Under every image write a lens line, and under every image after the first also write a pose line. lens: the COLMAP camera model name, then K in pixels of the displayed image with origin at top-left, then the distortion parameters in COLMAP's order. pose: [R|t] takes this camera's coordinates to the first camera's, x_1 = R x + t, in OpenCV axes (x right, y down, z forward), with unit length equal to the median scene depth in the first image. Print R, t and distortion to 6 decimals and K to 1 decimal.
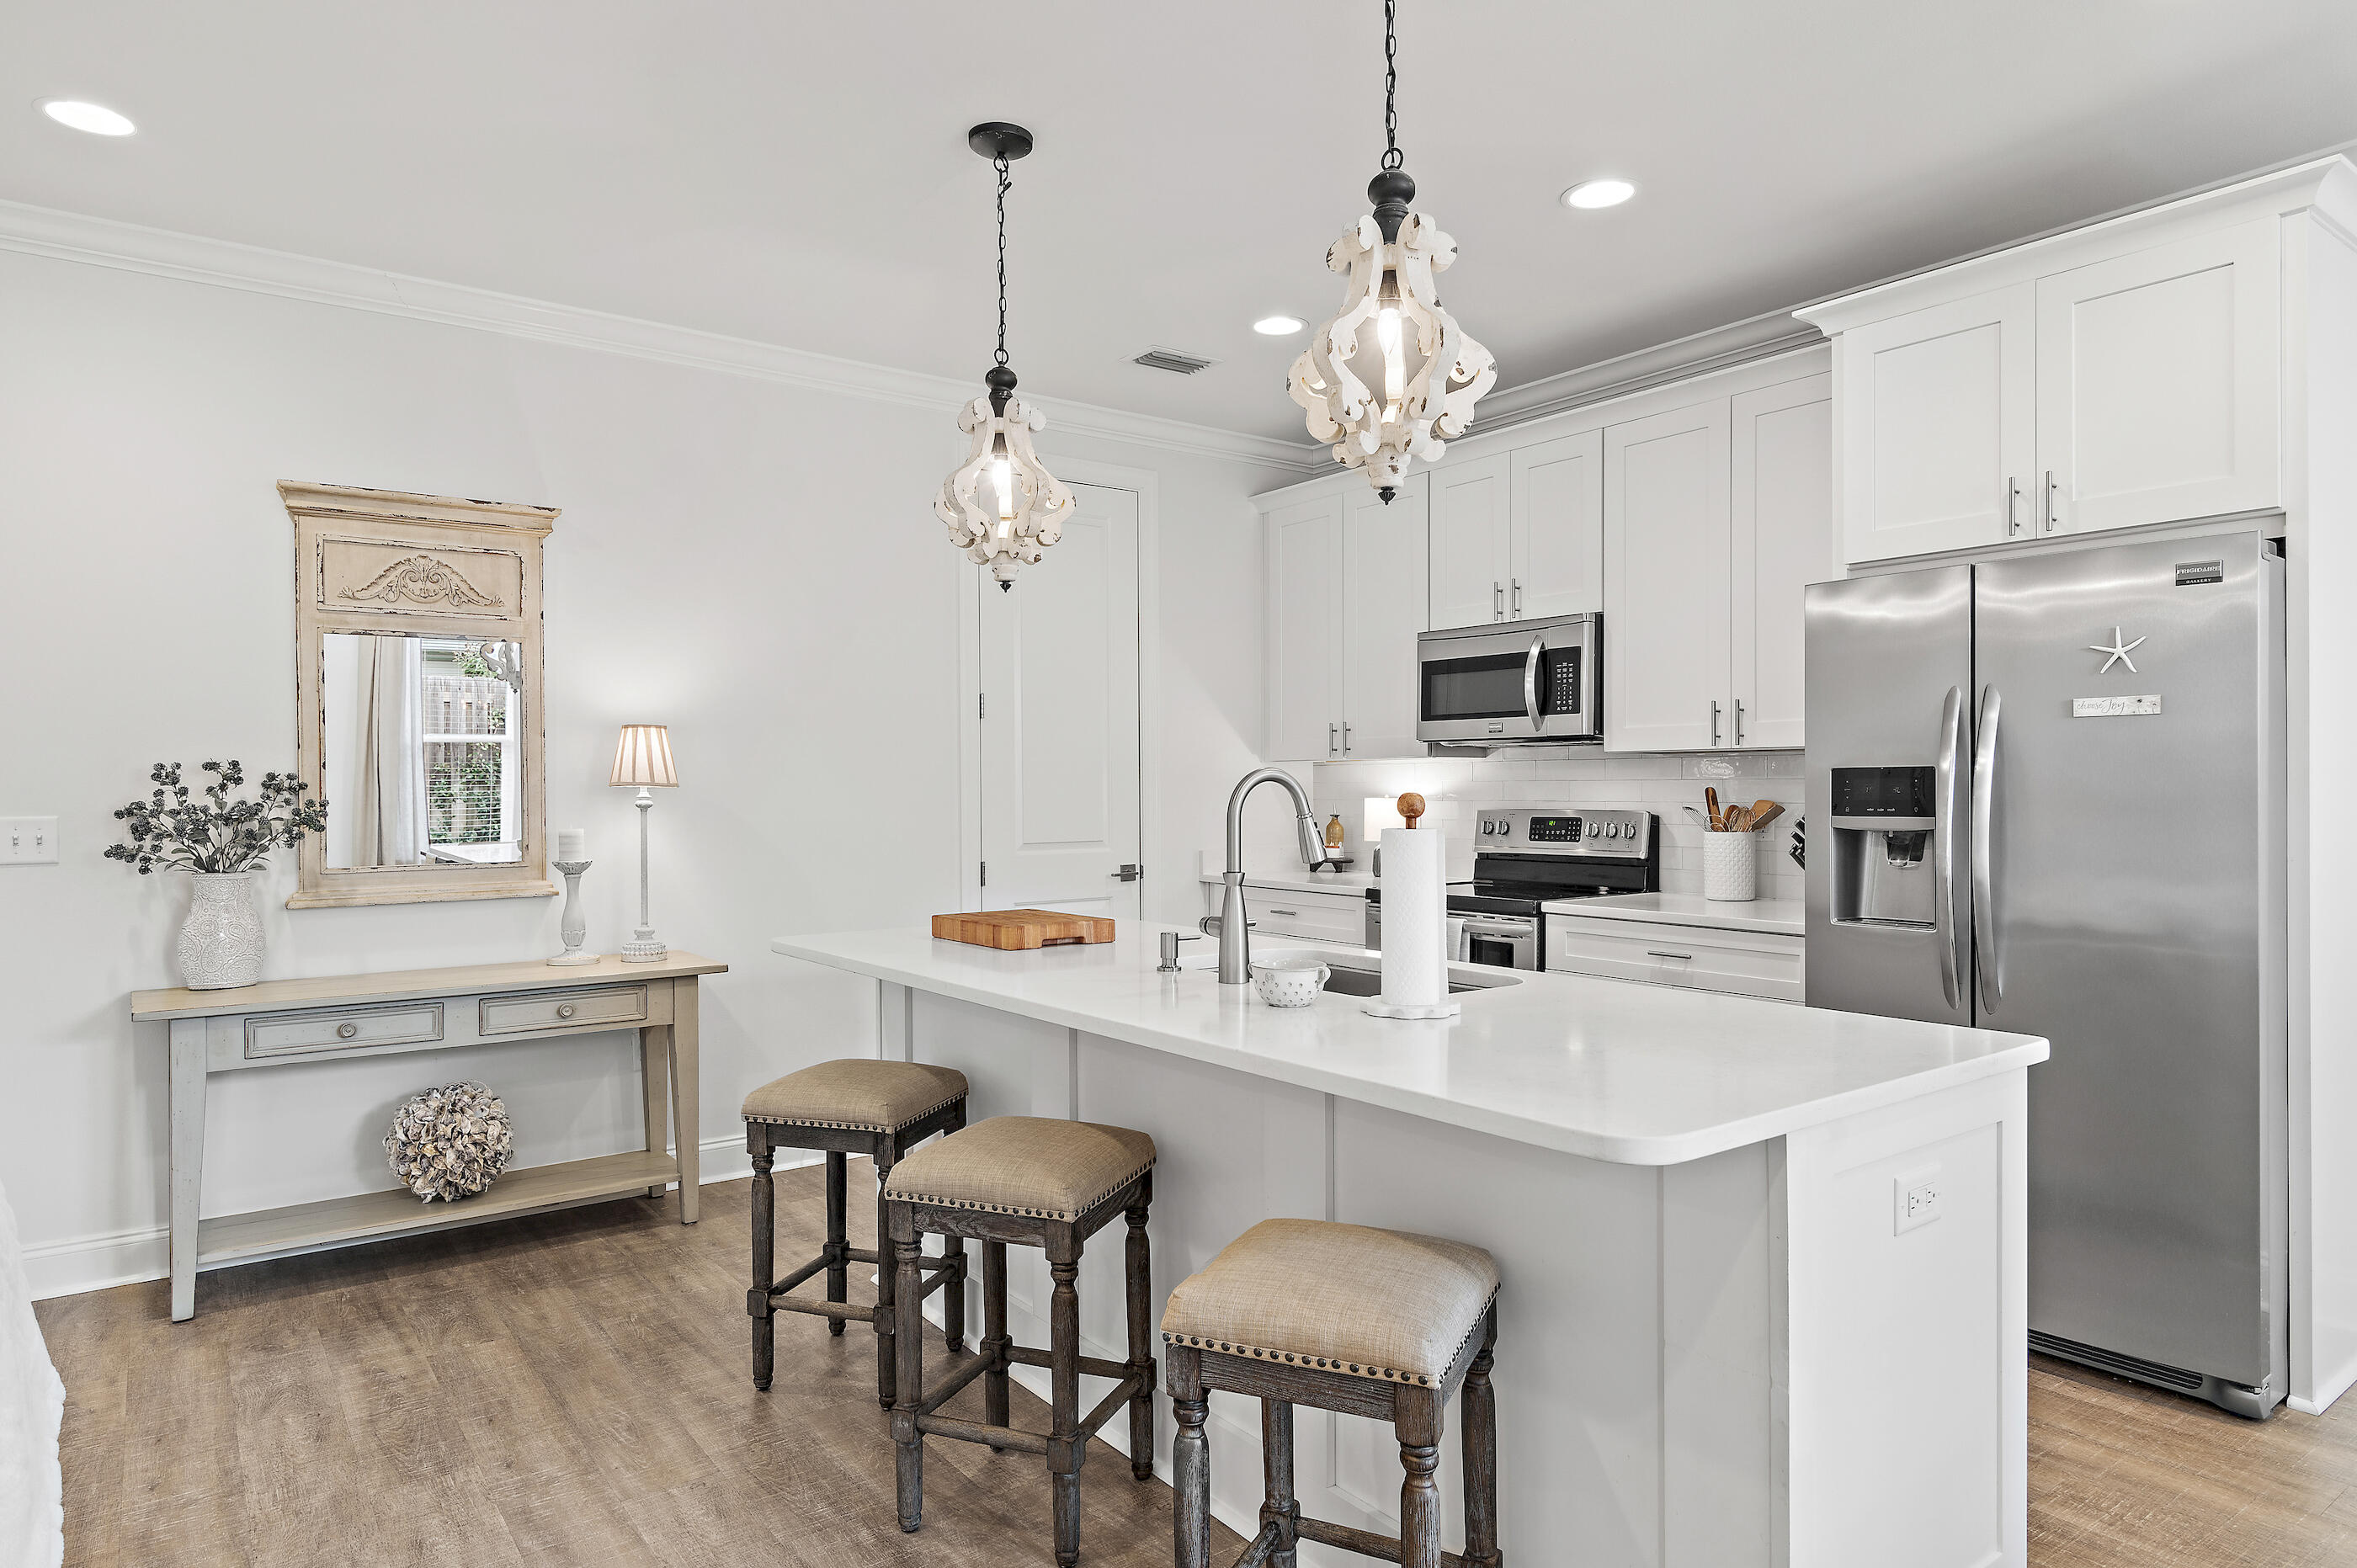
lens RADIAL K [[1382.2, 0, 1178.5], [0, 1382.2, 784.0], [0, 0, 1]] dist [0.002121, -0.000157]
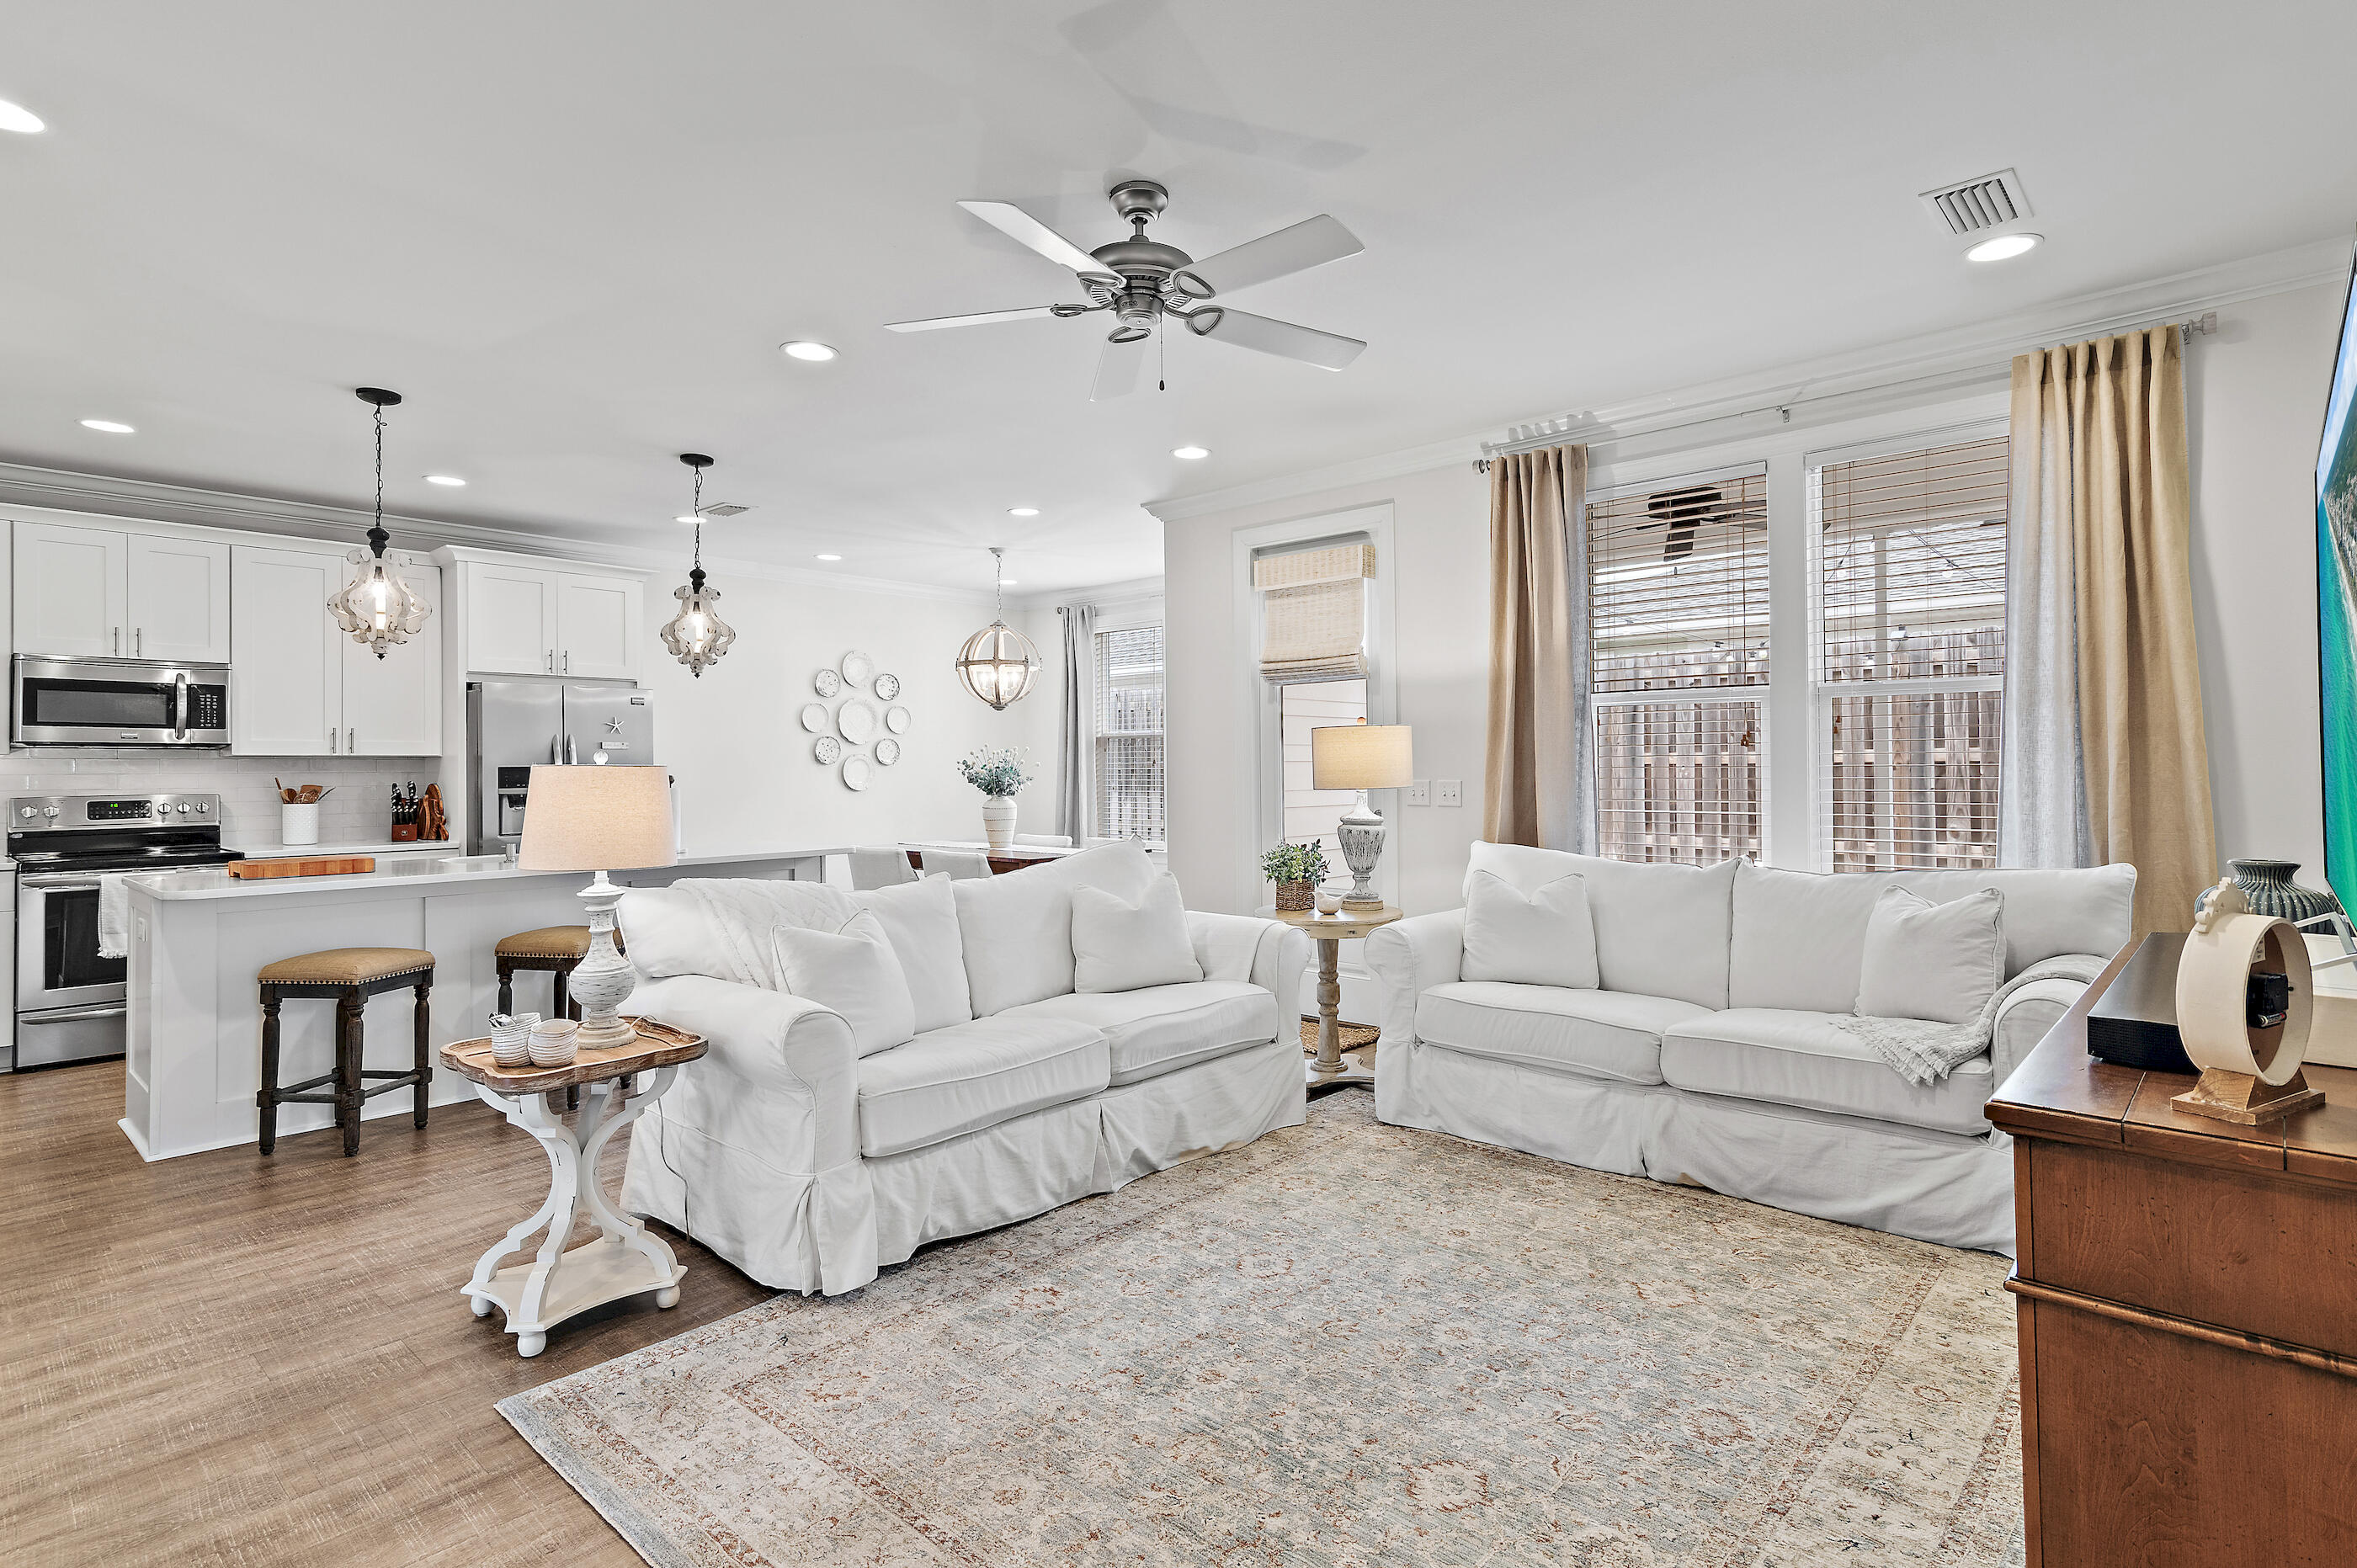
lens RADIAL K [[1179.4, 0, 1183.5], [0, 1179.4, 759.9], [0, 0, 1]] dist [0.019065, 0.000116]
pose [[-0.187155, 0.013069, 0.982243, -1.319354], [0.006681, 0.999905, -0.012031, 0.005823], [-0.982308, 0.004311, -0.187225, 0.231319]]
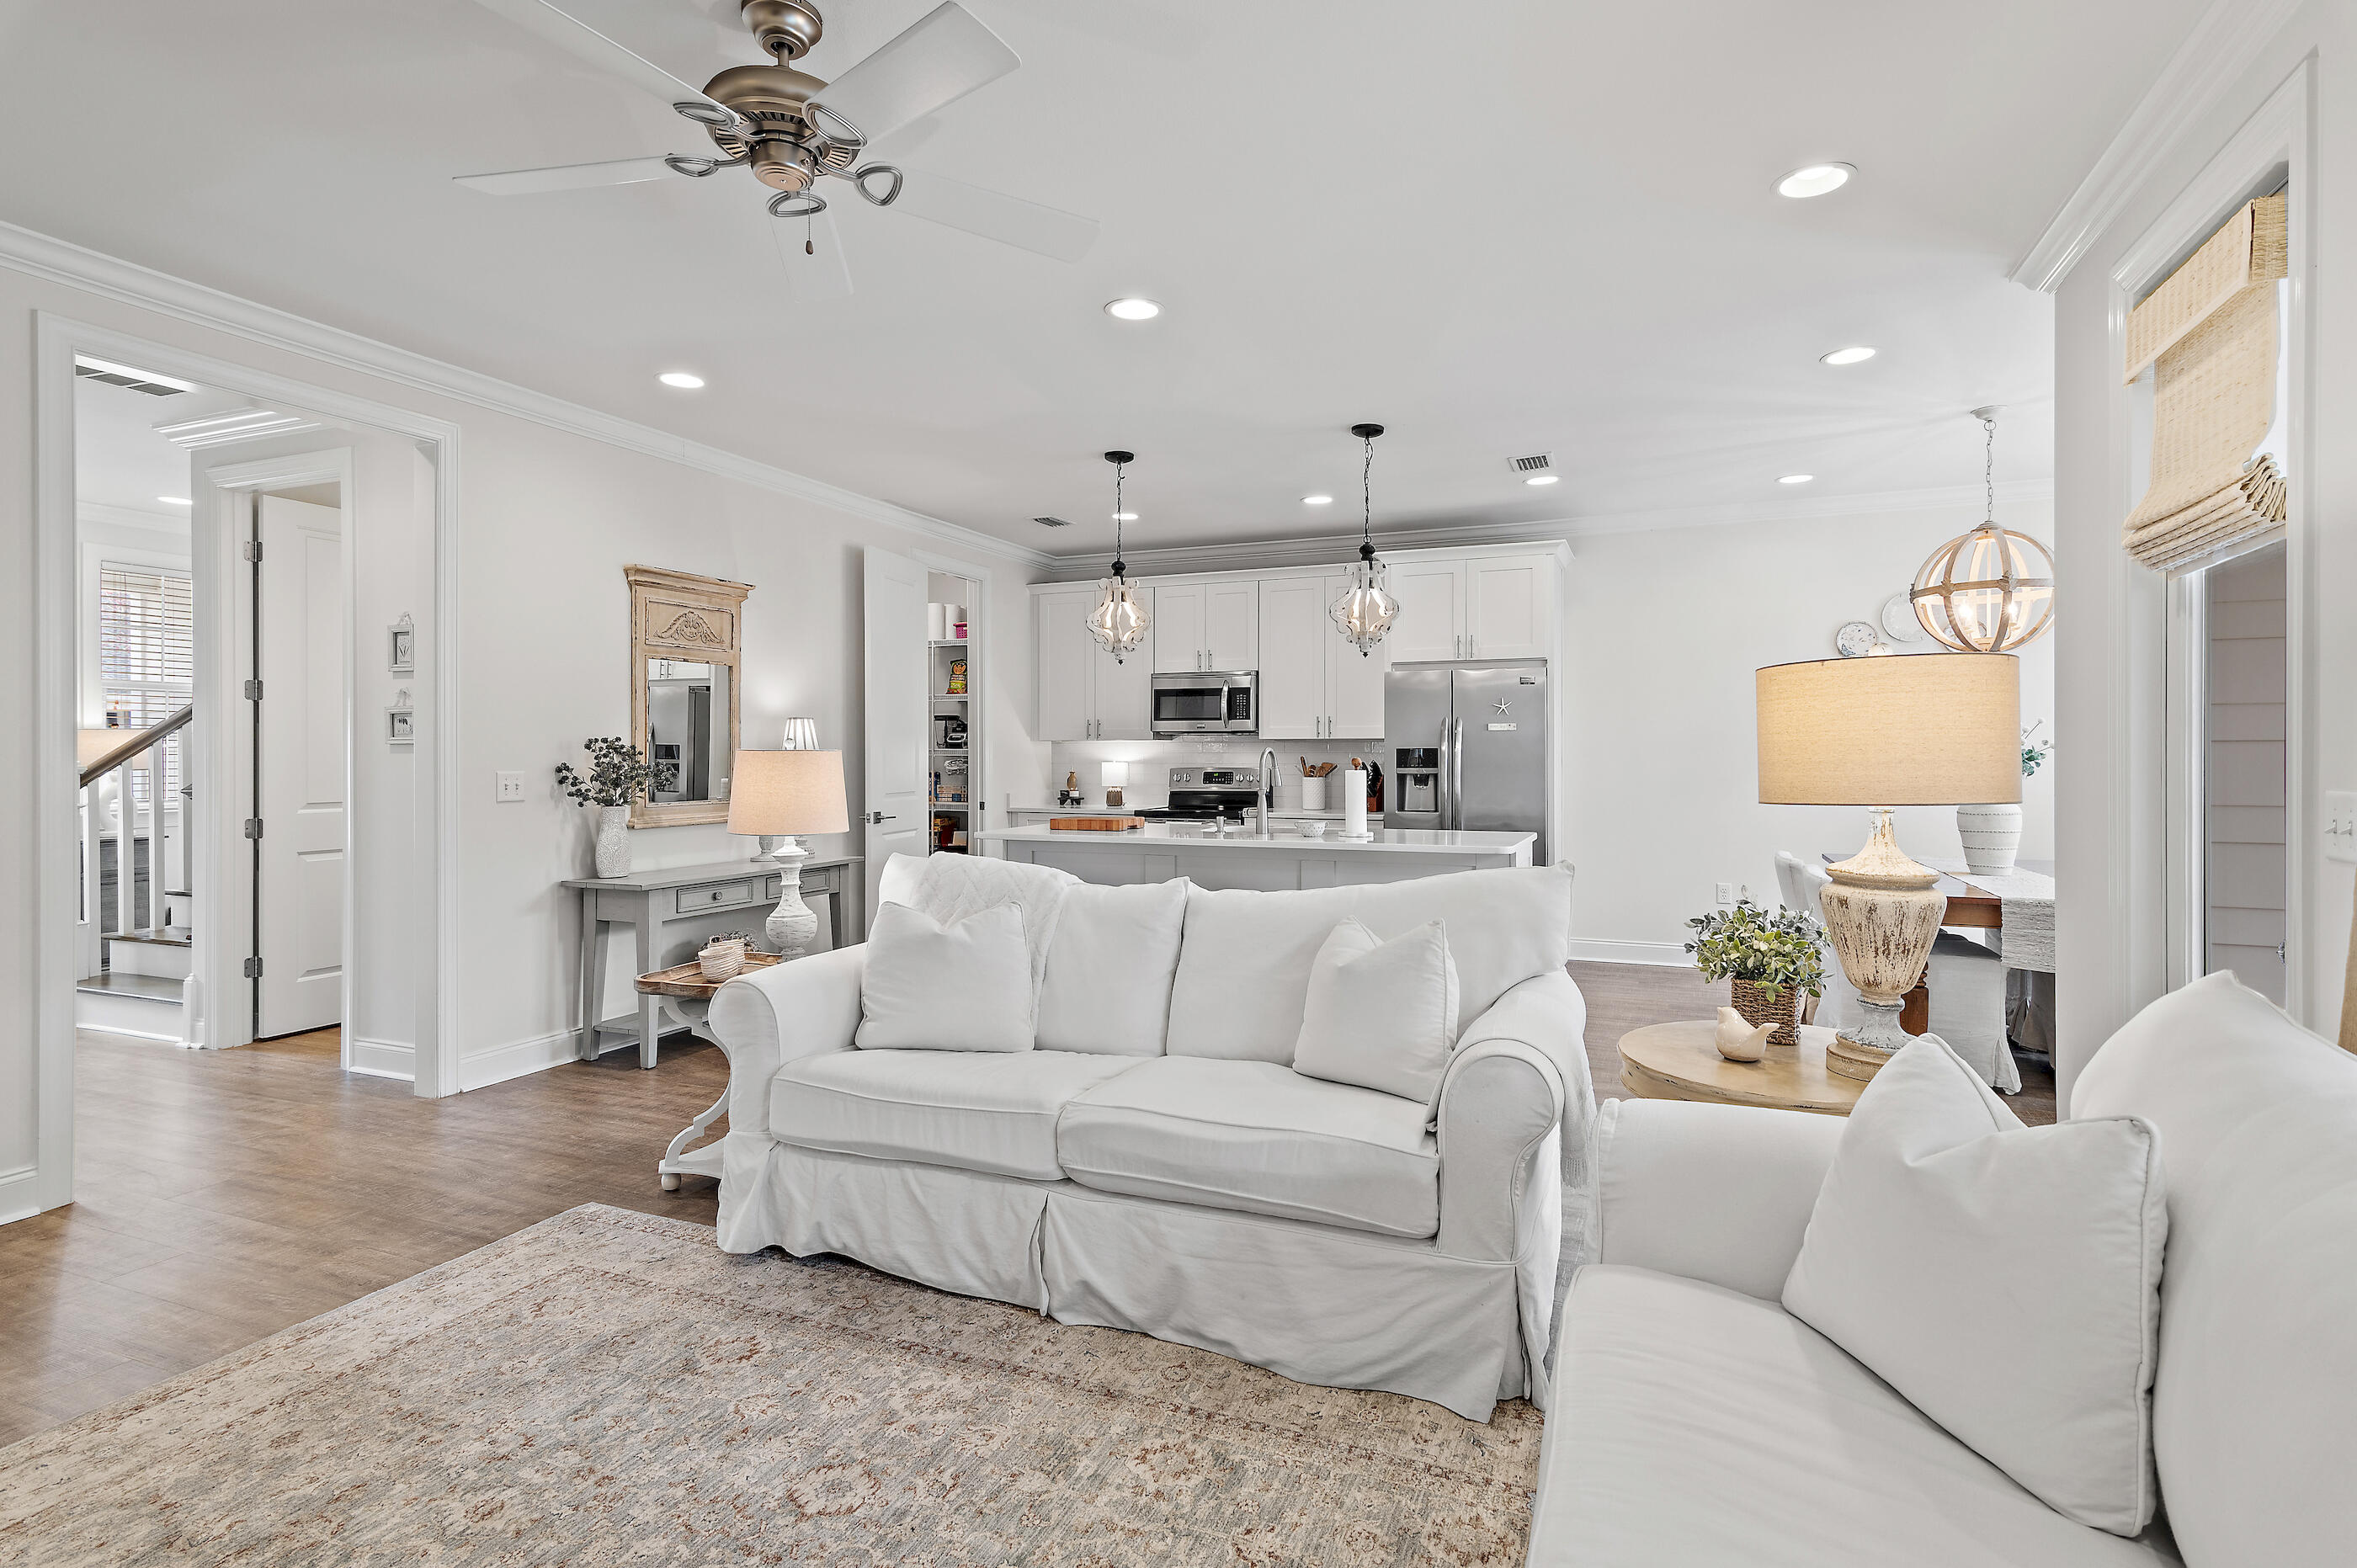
lens RADIAL K [[1149.2, 0, 1182.0], [0, 1149.2, 757.8], [0, 0, 1]] dist [0.015590, 0.000694]
pose [[0.862602, 0.001771, 0.505880, -0.718292], [-0.003037, 0.999994, 0.001676, 0.002324], [-0.505874, -0.002982, 0.862602, -0.452457]]
